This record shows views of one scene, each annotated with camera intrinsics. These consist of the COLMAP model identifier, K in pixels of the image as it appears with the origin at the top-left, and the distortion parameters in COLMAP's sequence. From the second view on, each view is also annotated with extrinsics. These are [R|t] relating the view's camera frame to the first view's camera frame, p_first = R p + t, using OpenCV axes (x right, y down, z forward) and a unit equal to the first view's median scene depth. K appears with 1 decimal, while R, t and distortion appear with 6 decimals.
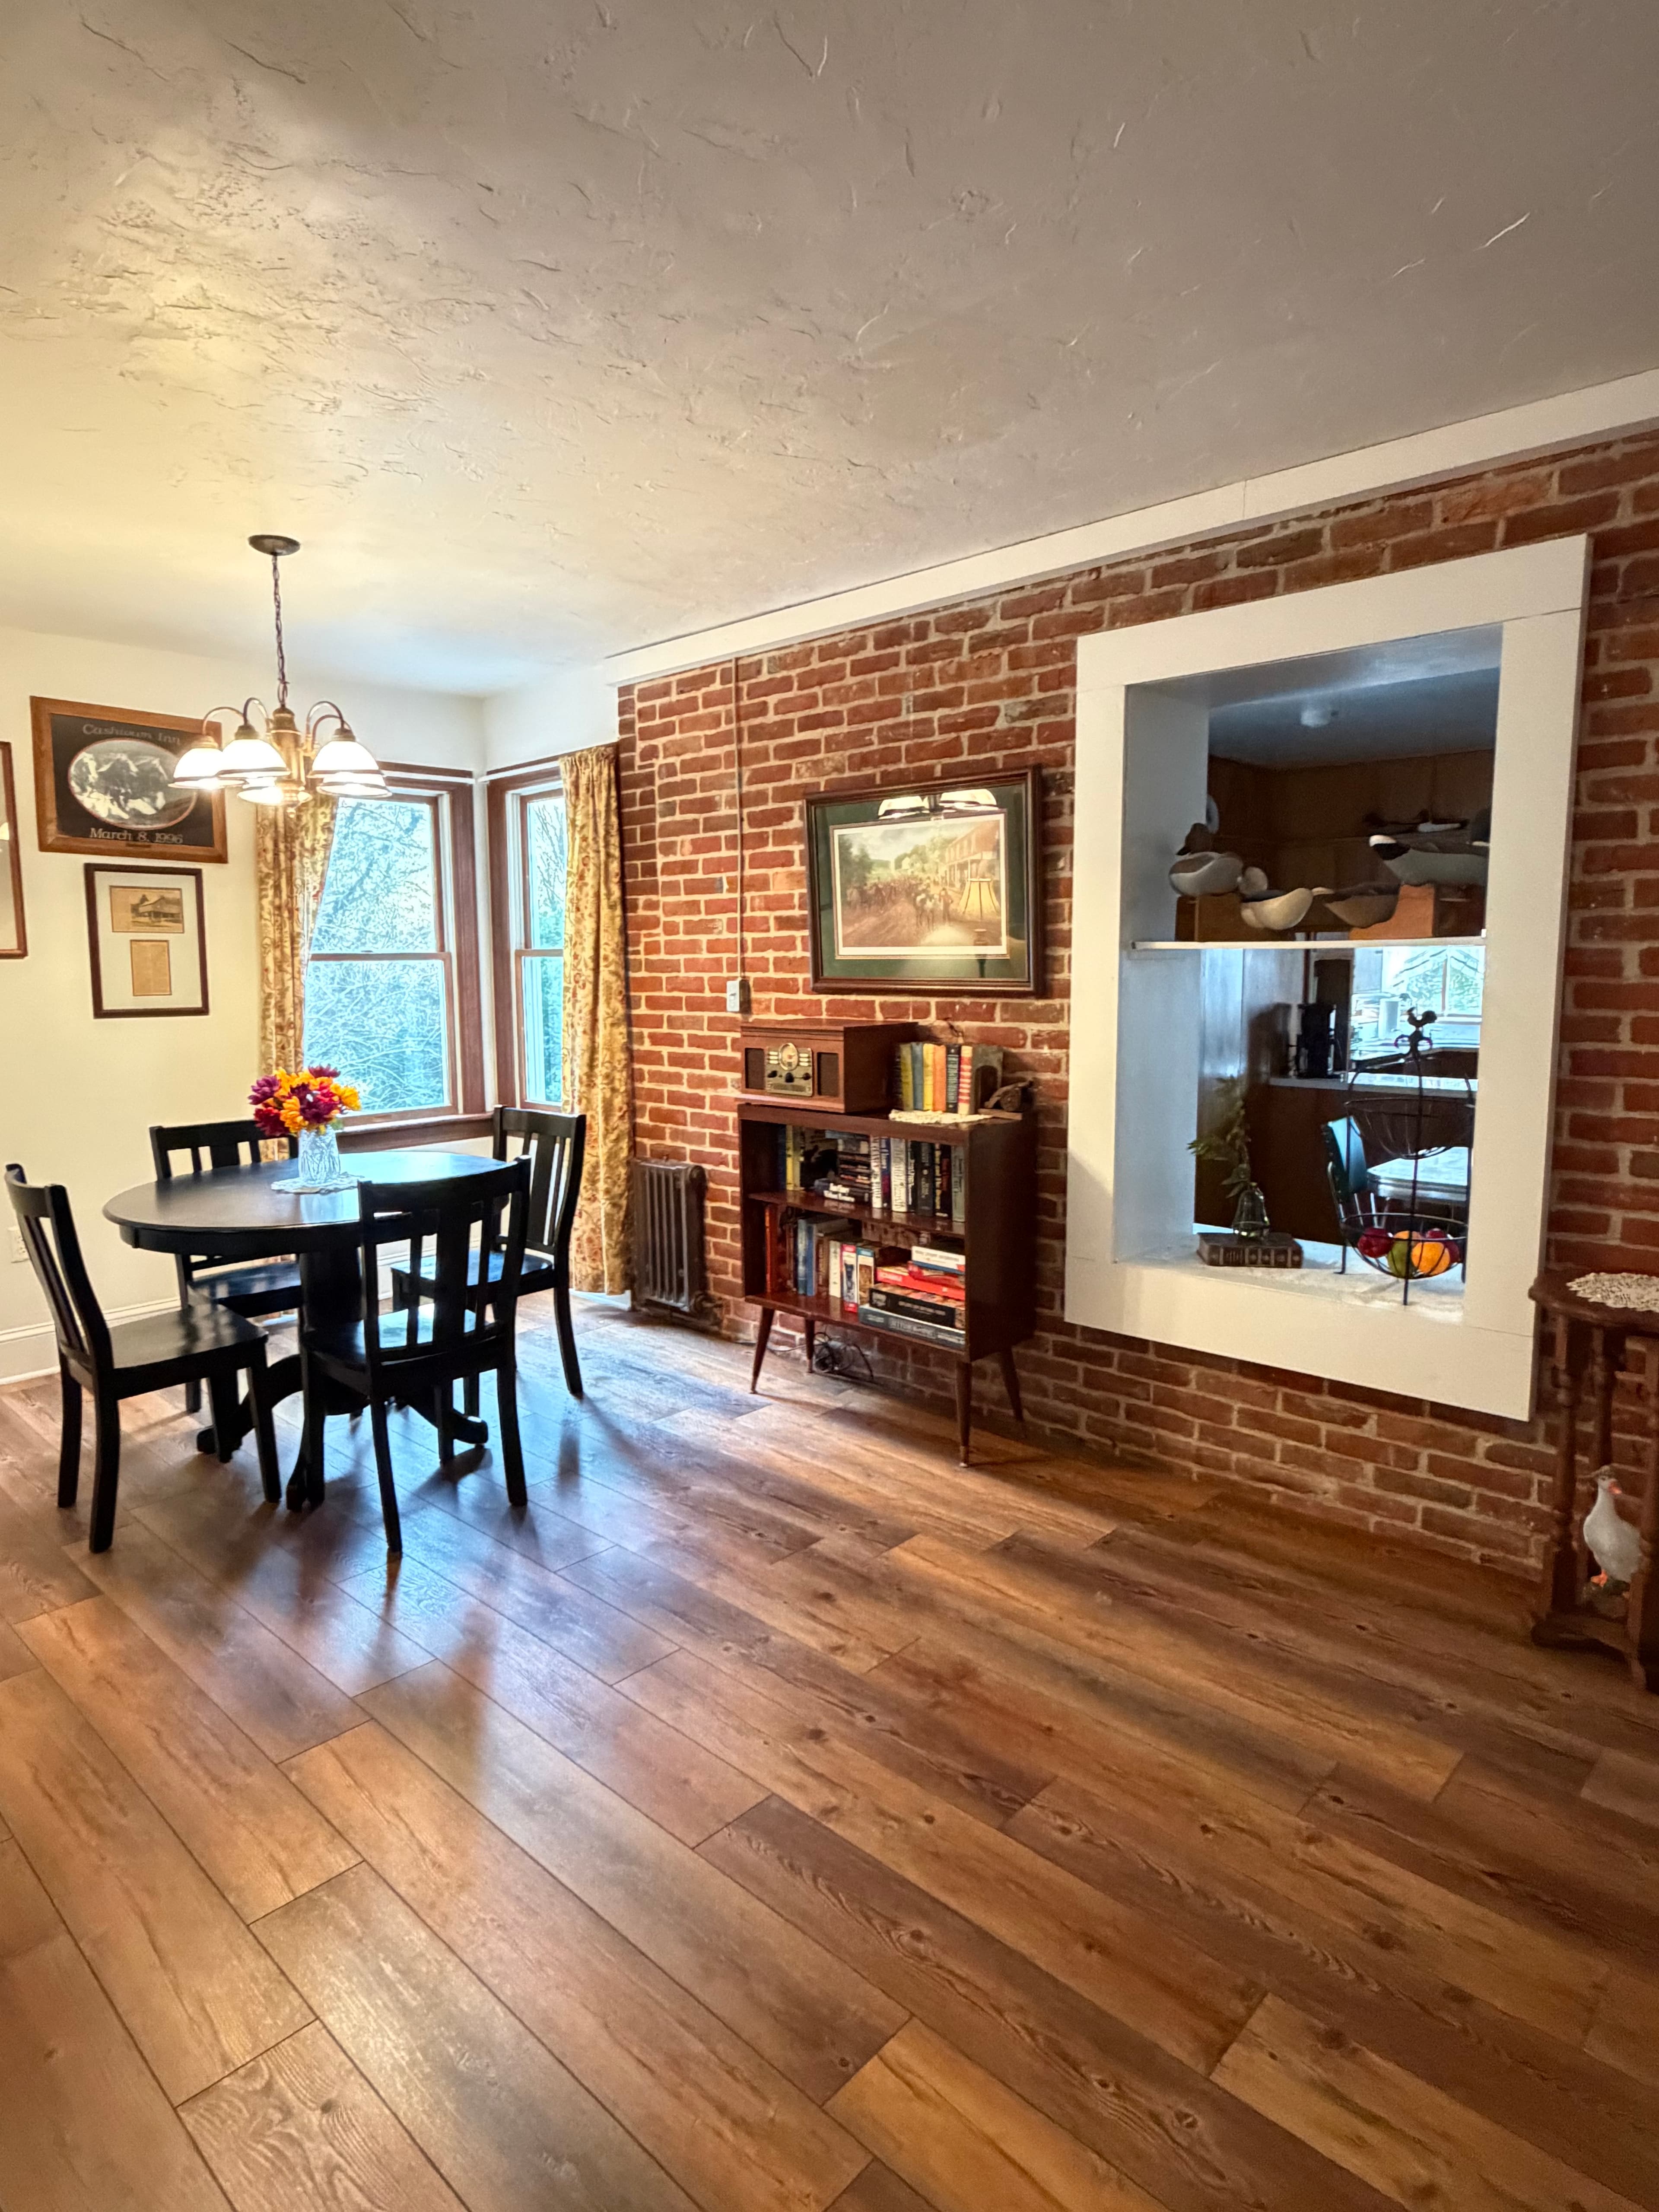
lens RADIAL K [[1237.6, 0, 828.0], [0, 1237.6, 1100.1], [0, 0, 1]] dist [-0.005660, -0.001241]
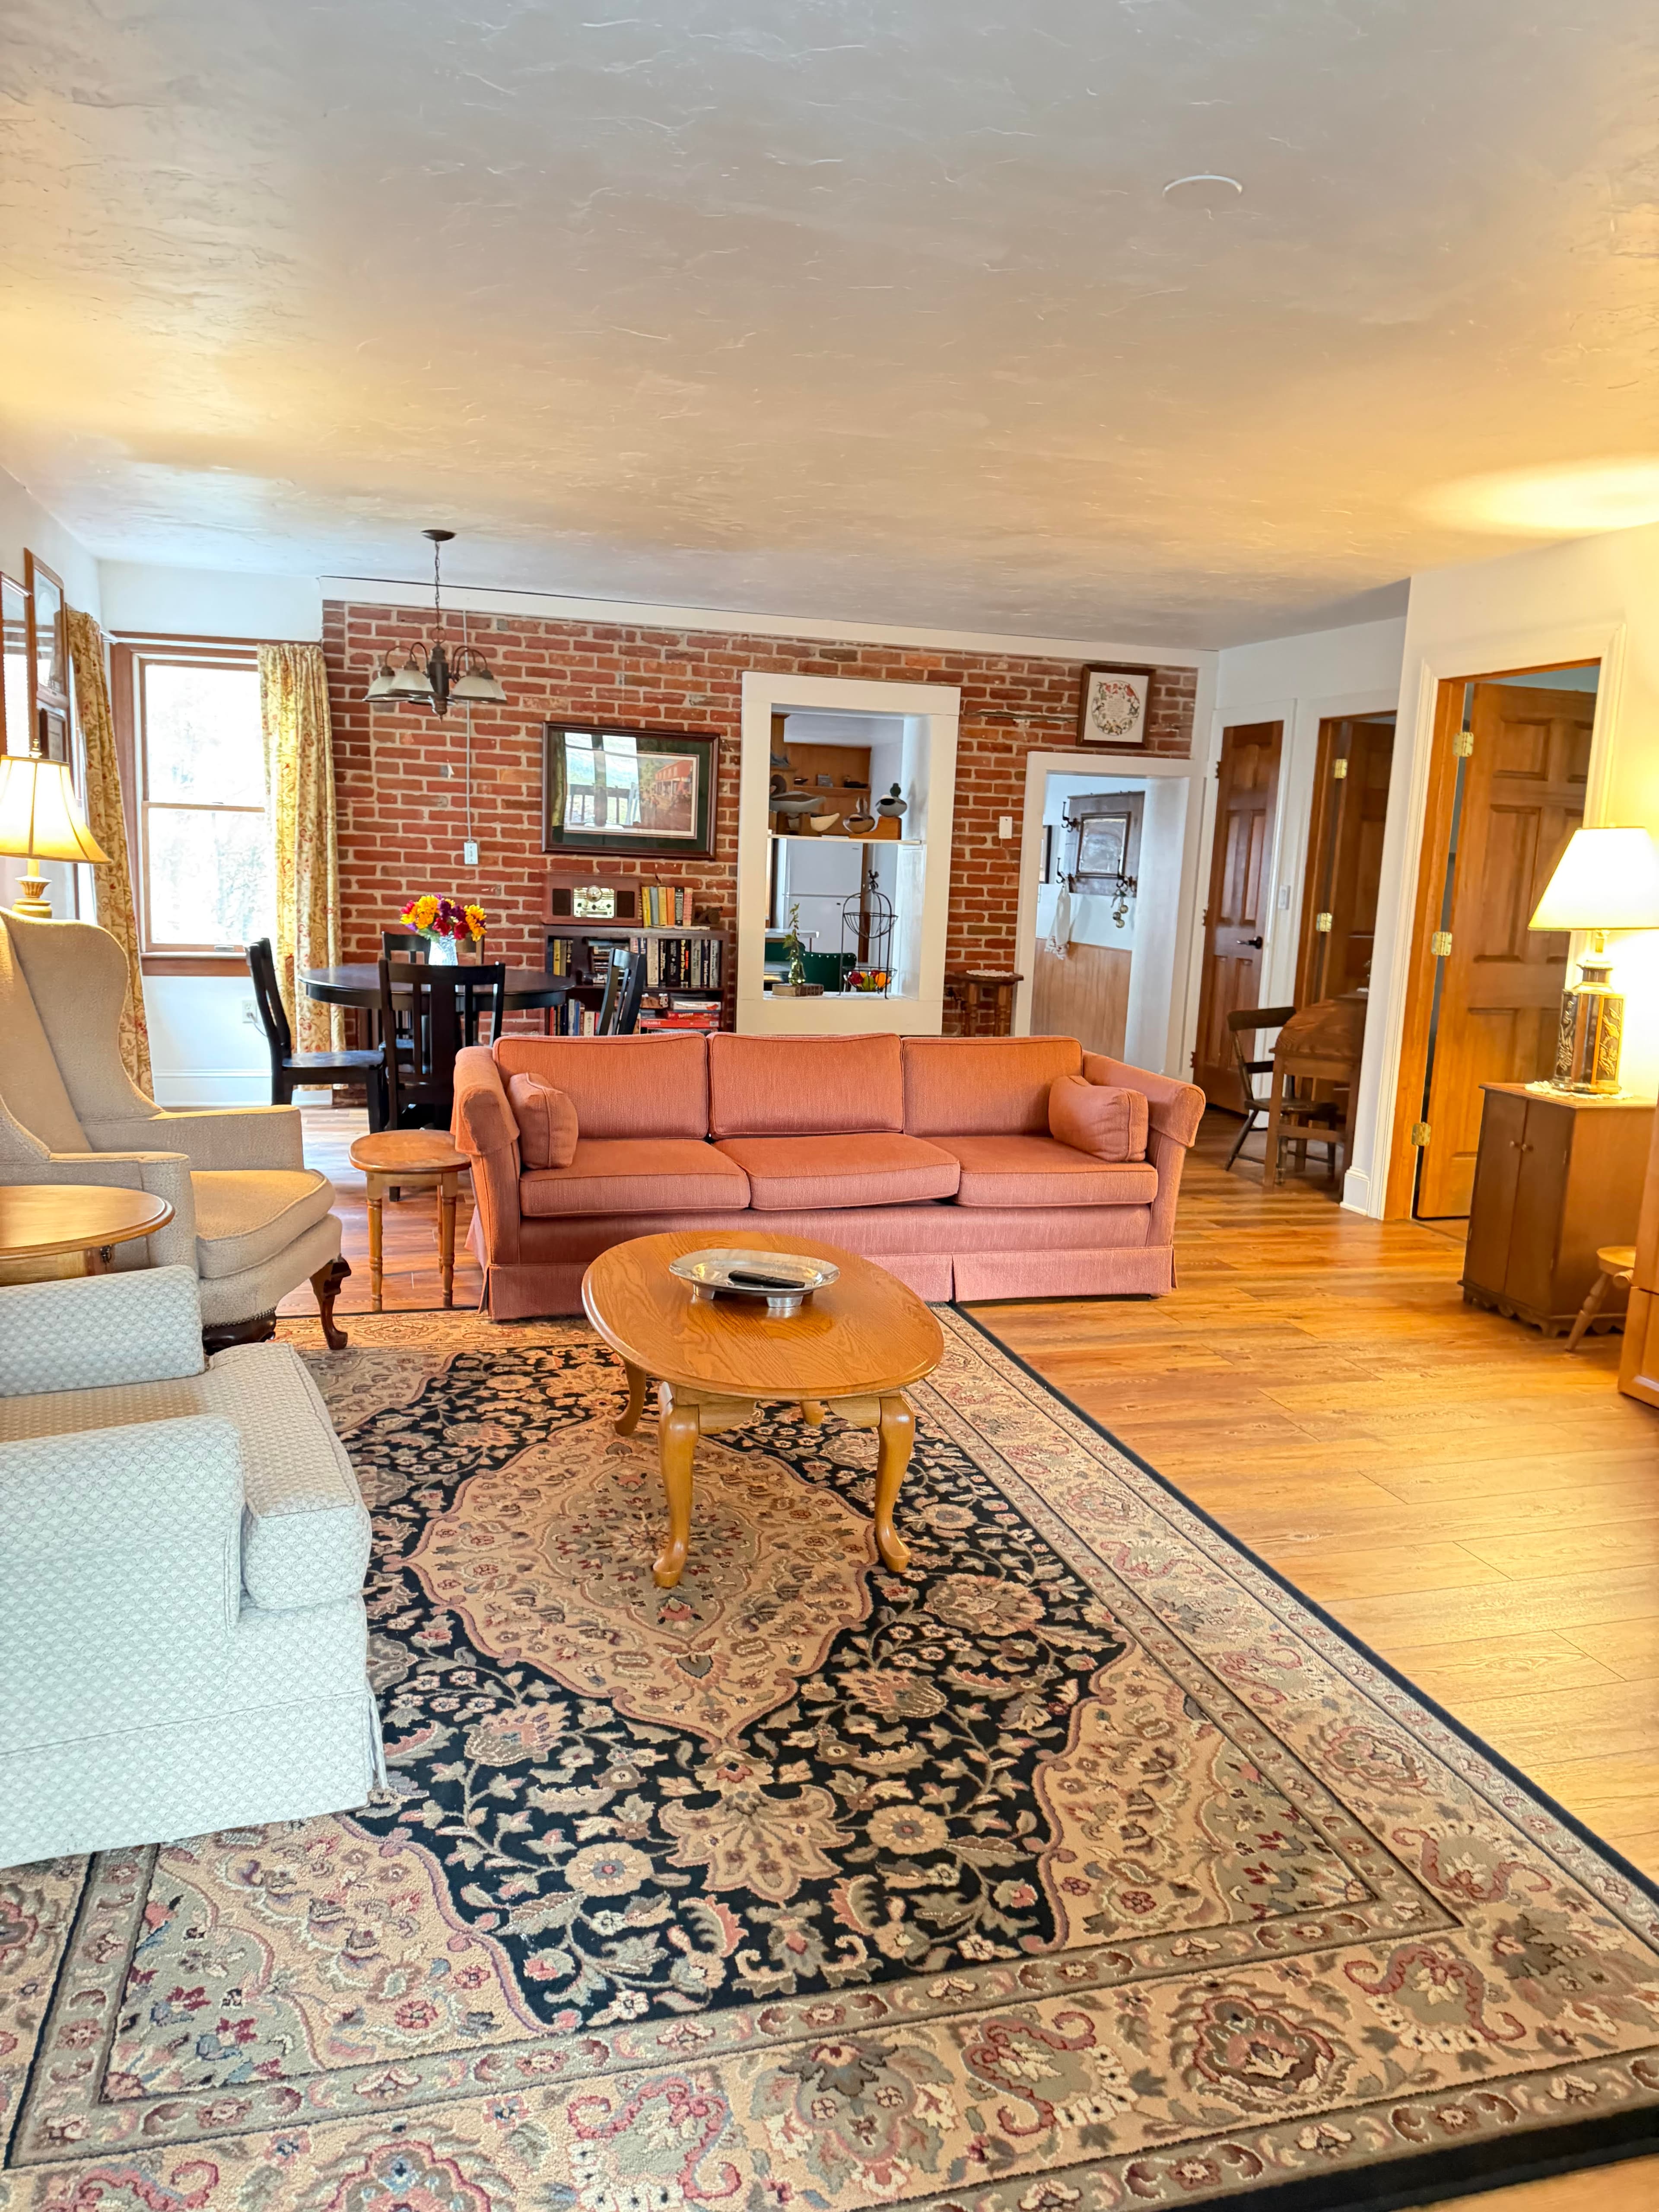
lens RADIAL K [[1554.3, 0, 828.8], [0, 1554.3, 1110.1], [0, 0, 1]] dist [0.005790, -0.009776]
pose [[0.519174, -0.103091, 0.848428, -1.470446], [0.048758, 0.994654, 0.091023, 0.069592], [-0.853277, -0.005889, 0.521425, -0.292037]]
